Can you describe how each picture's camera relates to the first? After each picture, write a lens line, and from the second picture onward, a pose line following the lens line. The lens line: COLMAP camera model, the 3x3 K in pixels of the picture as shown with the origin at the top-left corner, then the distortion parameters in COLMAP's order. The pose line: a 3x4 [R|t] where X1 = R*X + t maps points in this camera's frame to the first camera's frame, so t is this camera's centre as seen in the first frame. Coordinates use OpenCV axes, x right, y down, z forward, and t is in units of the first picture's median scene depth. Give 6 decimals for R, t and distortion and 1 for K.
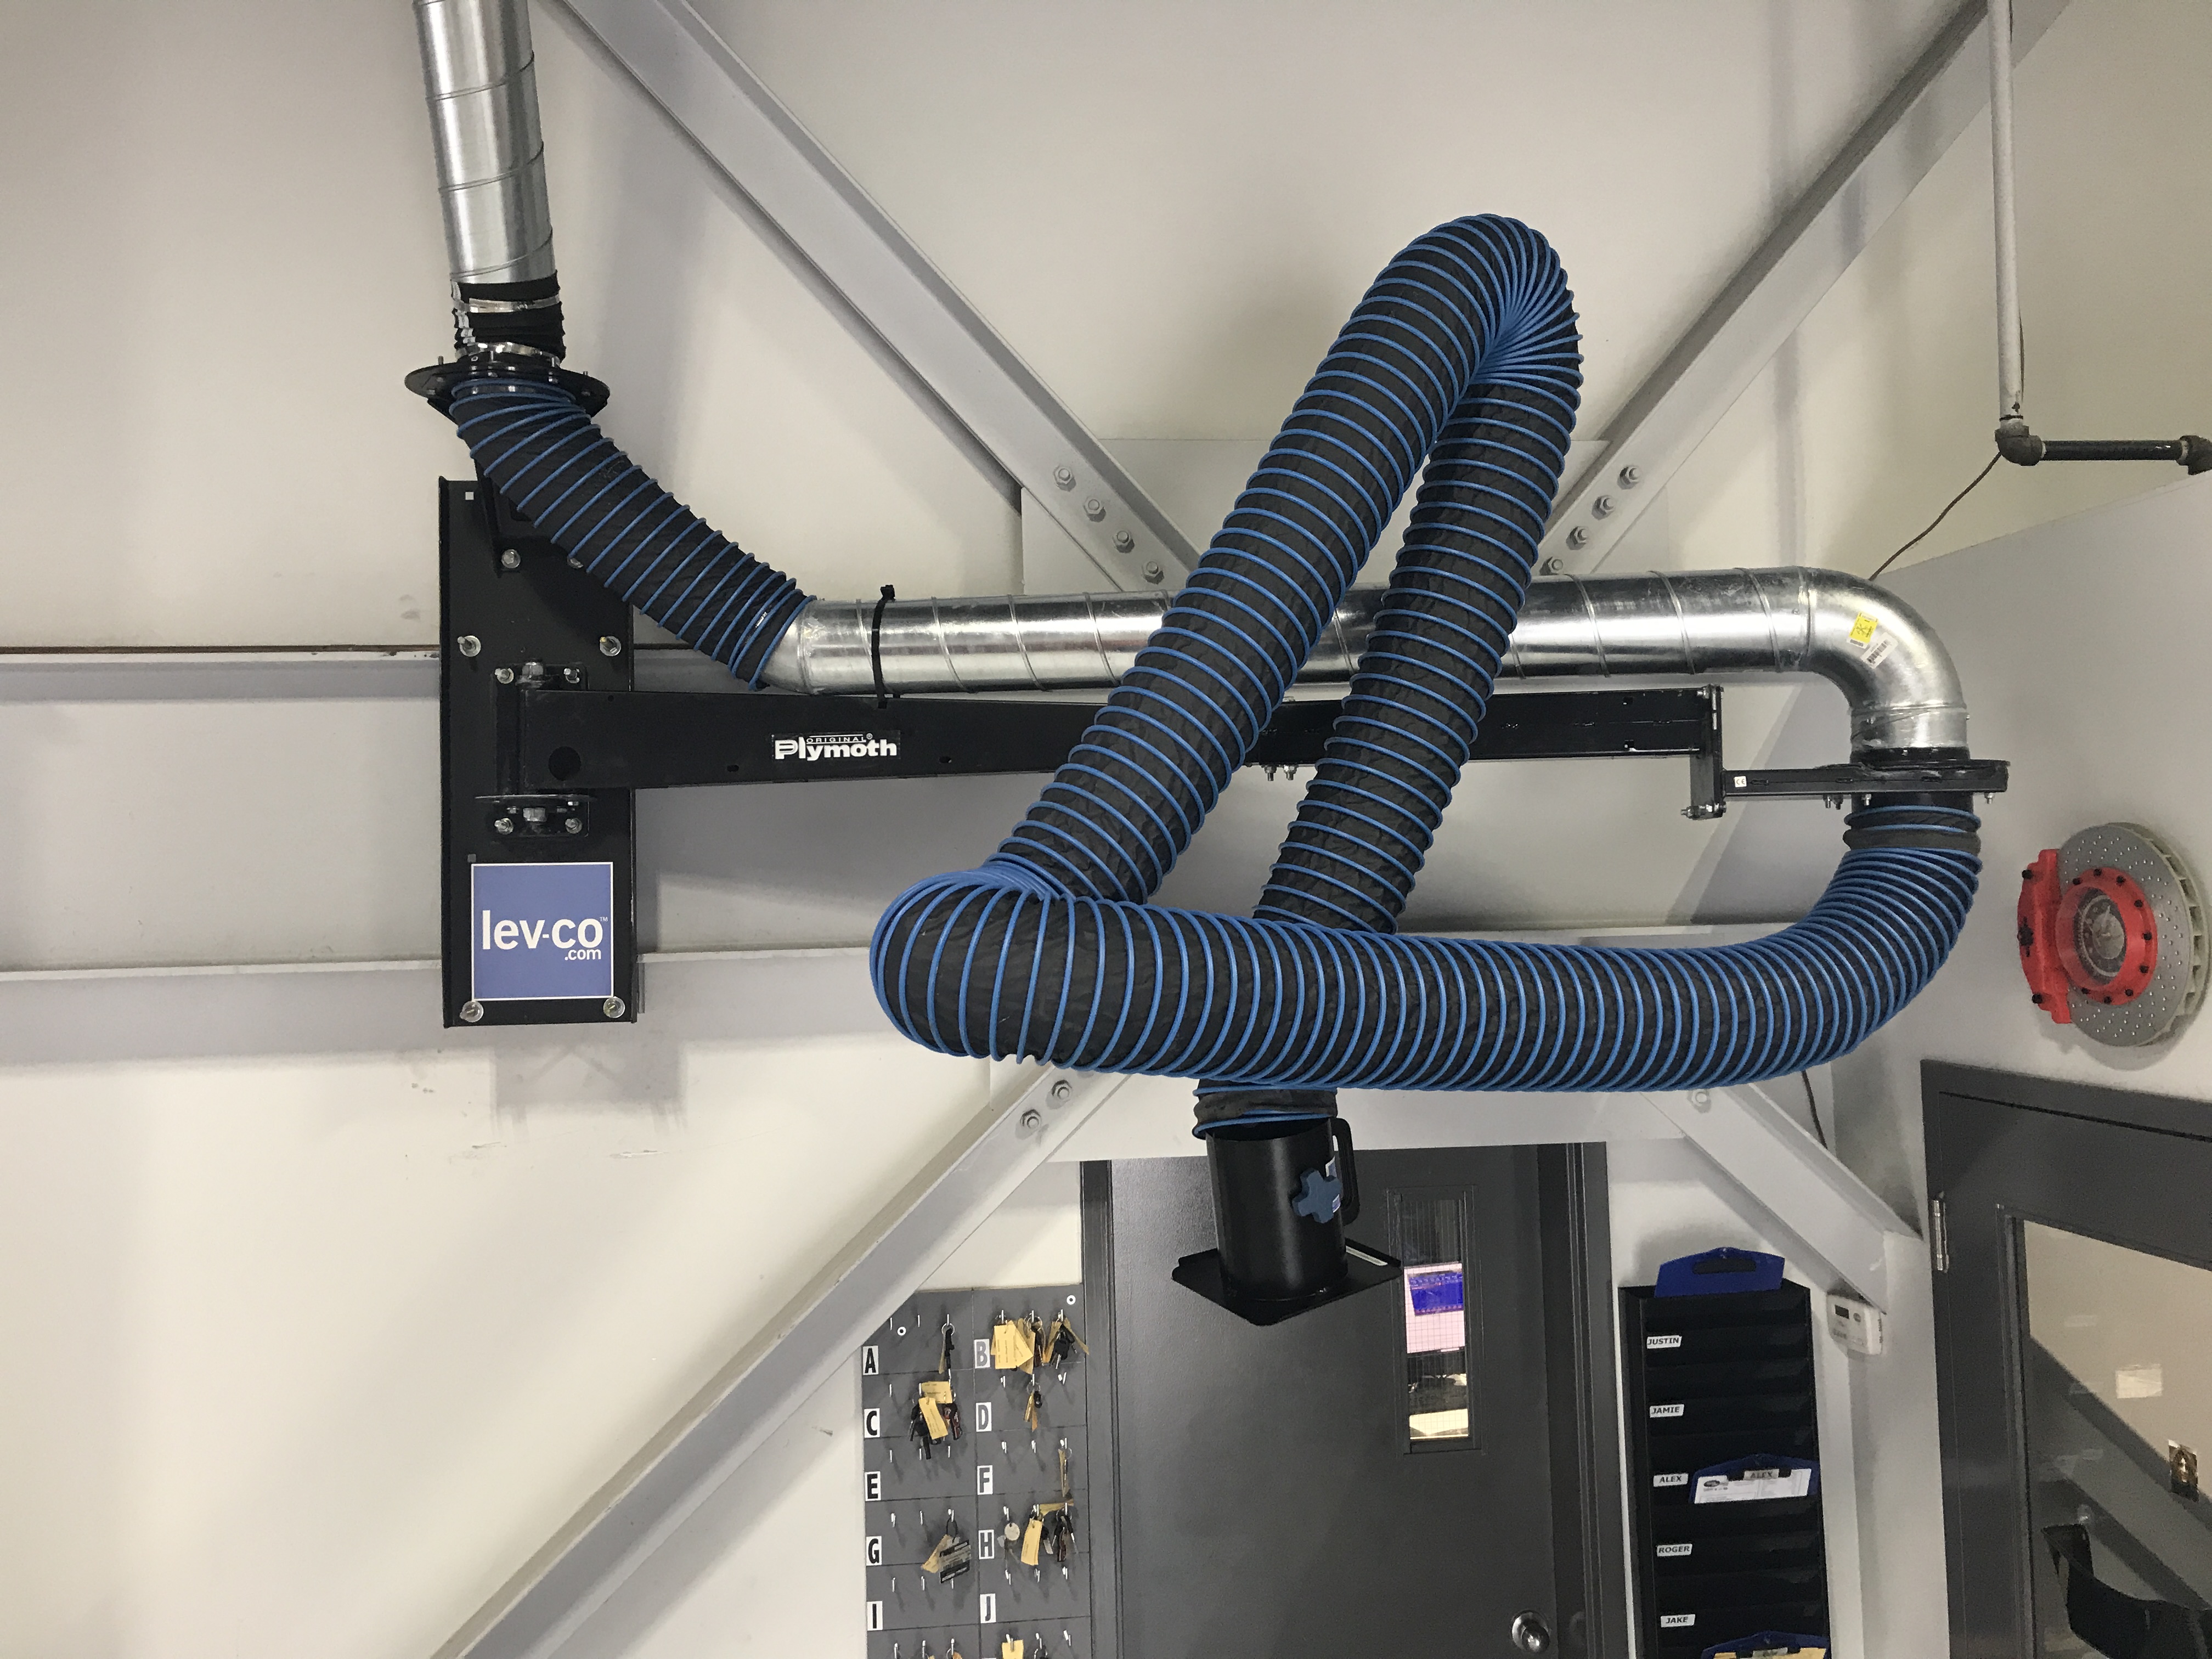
lens RADIAL K [[1751.9, 0, 1080.7], [0, 1751.9, 816.1], [0, 0, 1]] dist [-0.003945, 0.000660]
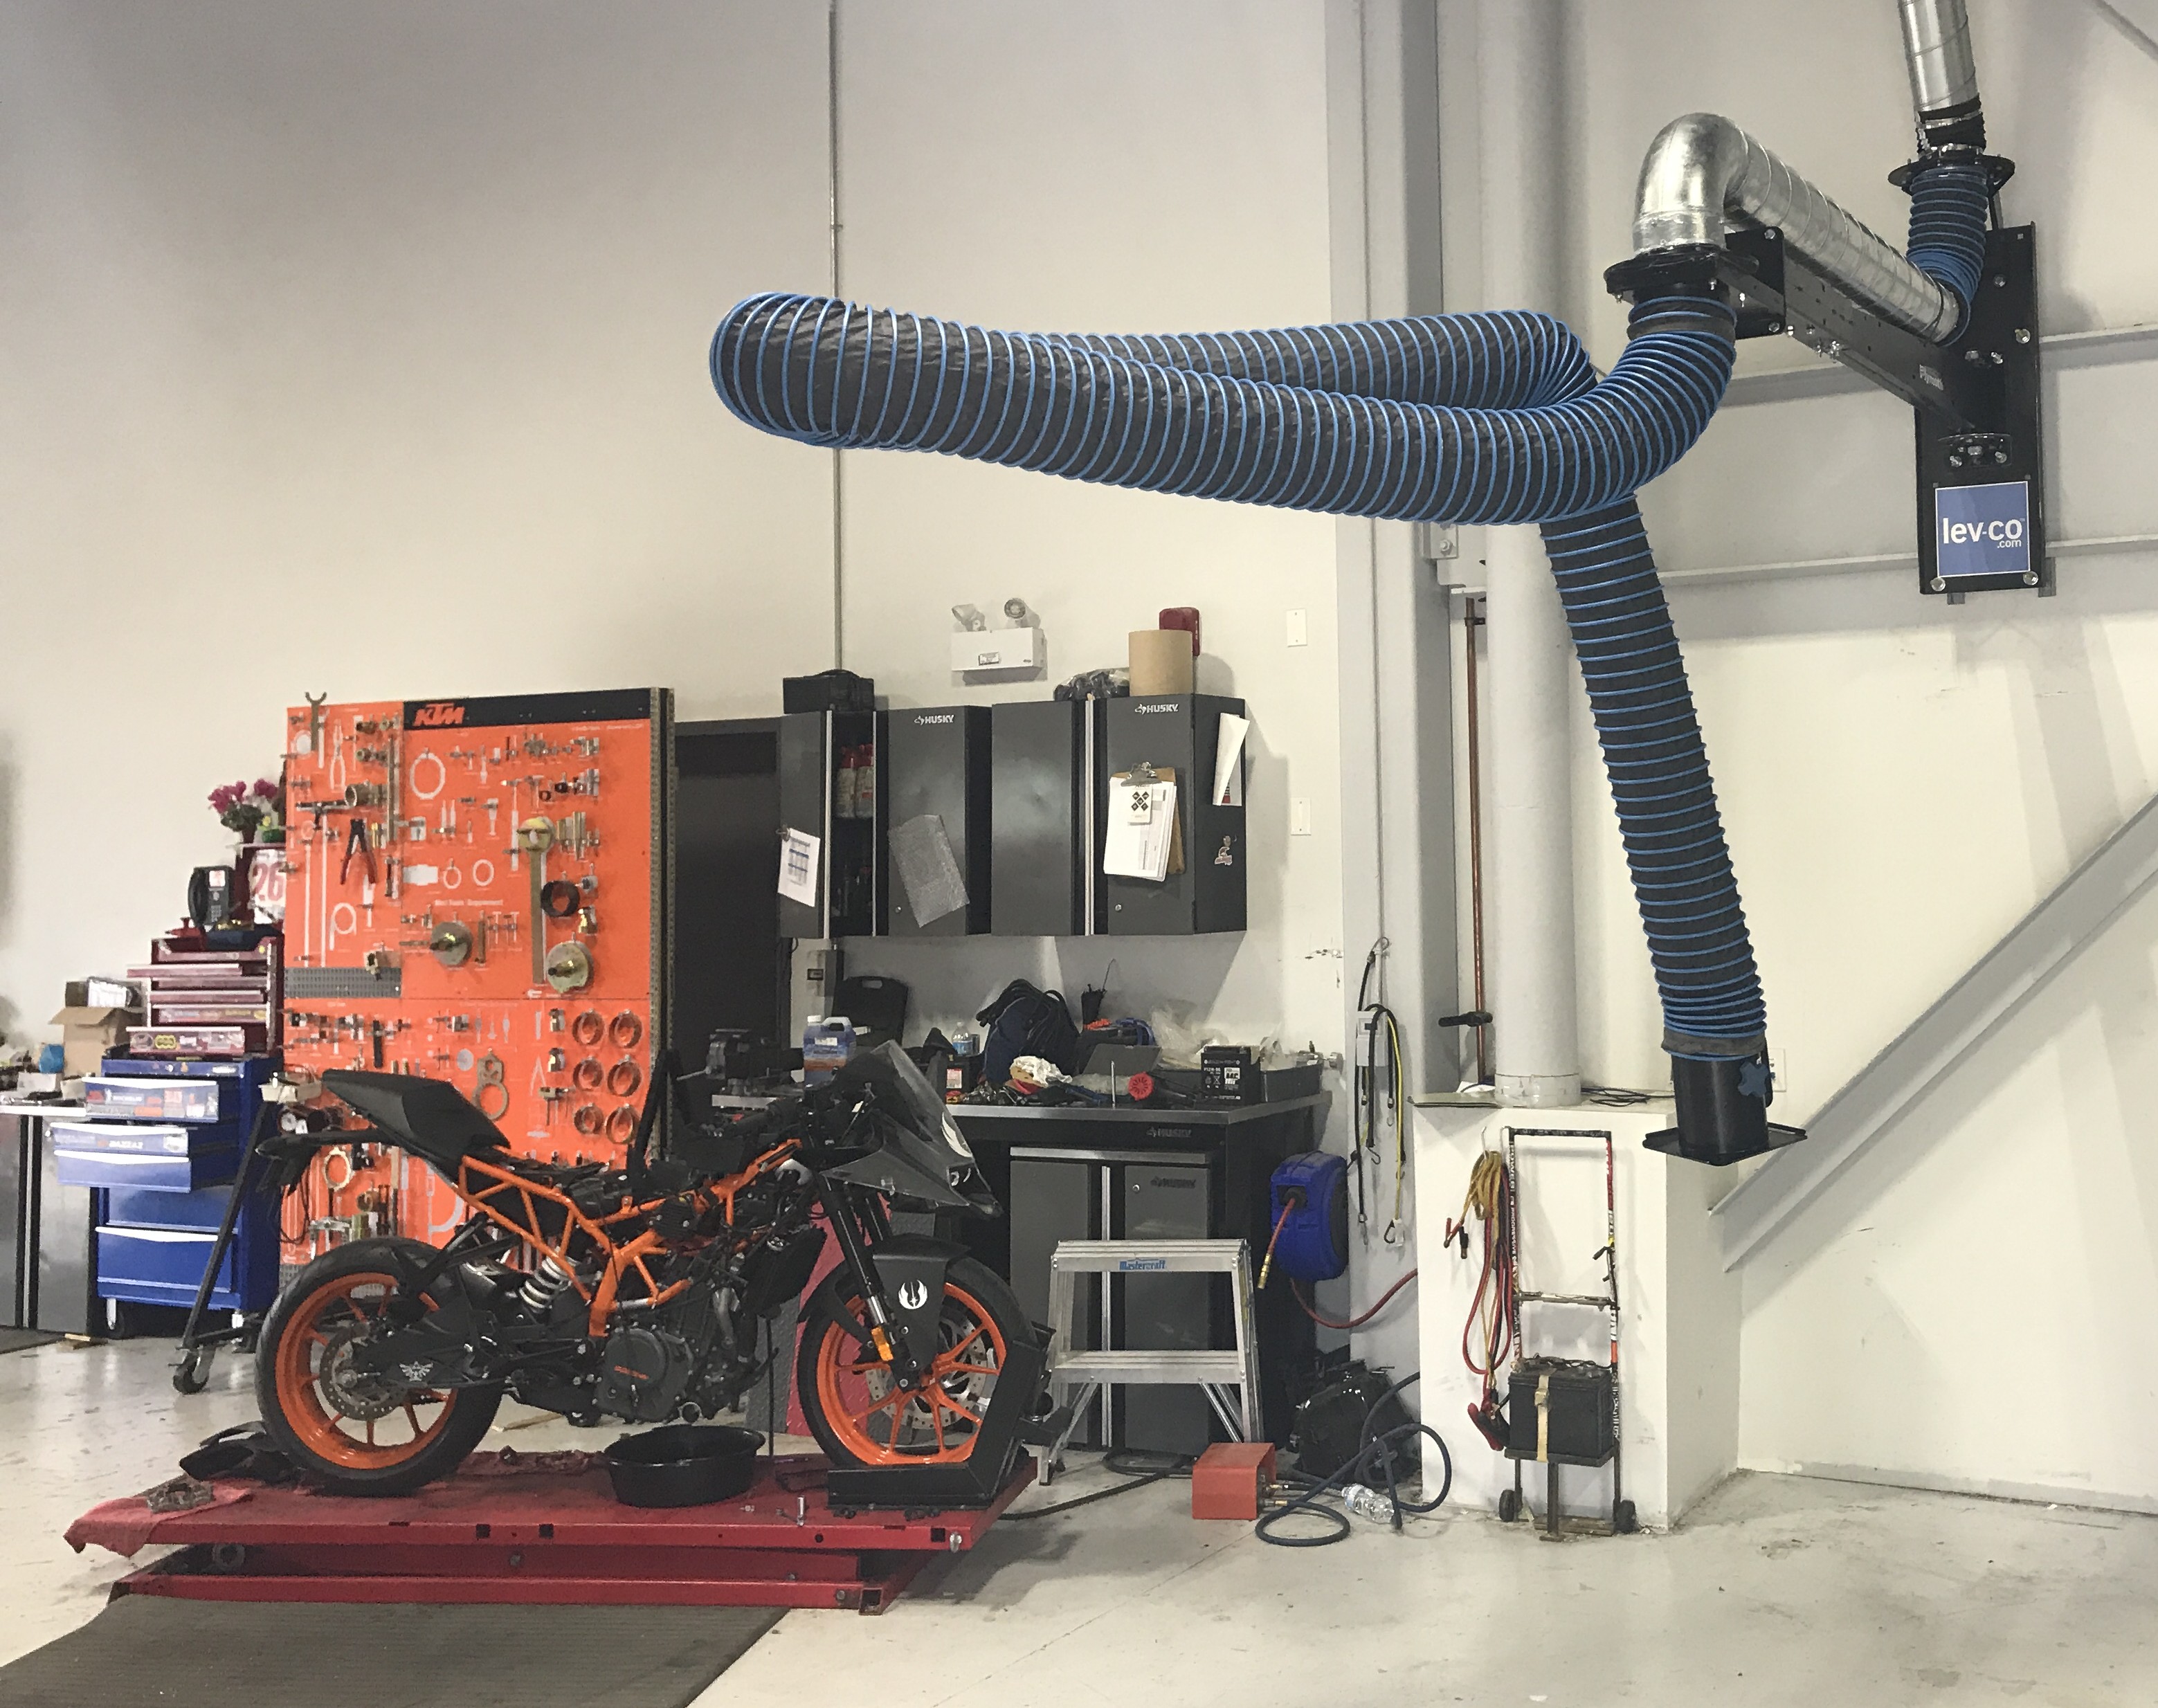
lens RADIAL K [[2169.1, 0, 1399.2], [0, 2169.1, 732.1], [0, 0, 1]] dist [0.098421, -0.317269]
pose [[0.839349, -0.023236, -0.543096, 0.274387], [0.025610, 0.999667, -0.003191, 0.221186], [0.542989, -0.011230, 0.839665, -0.813312]]
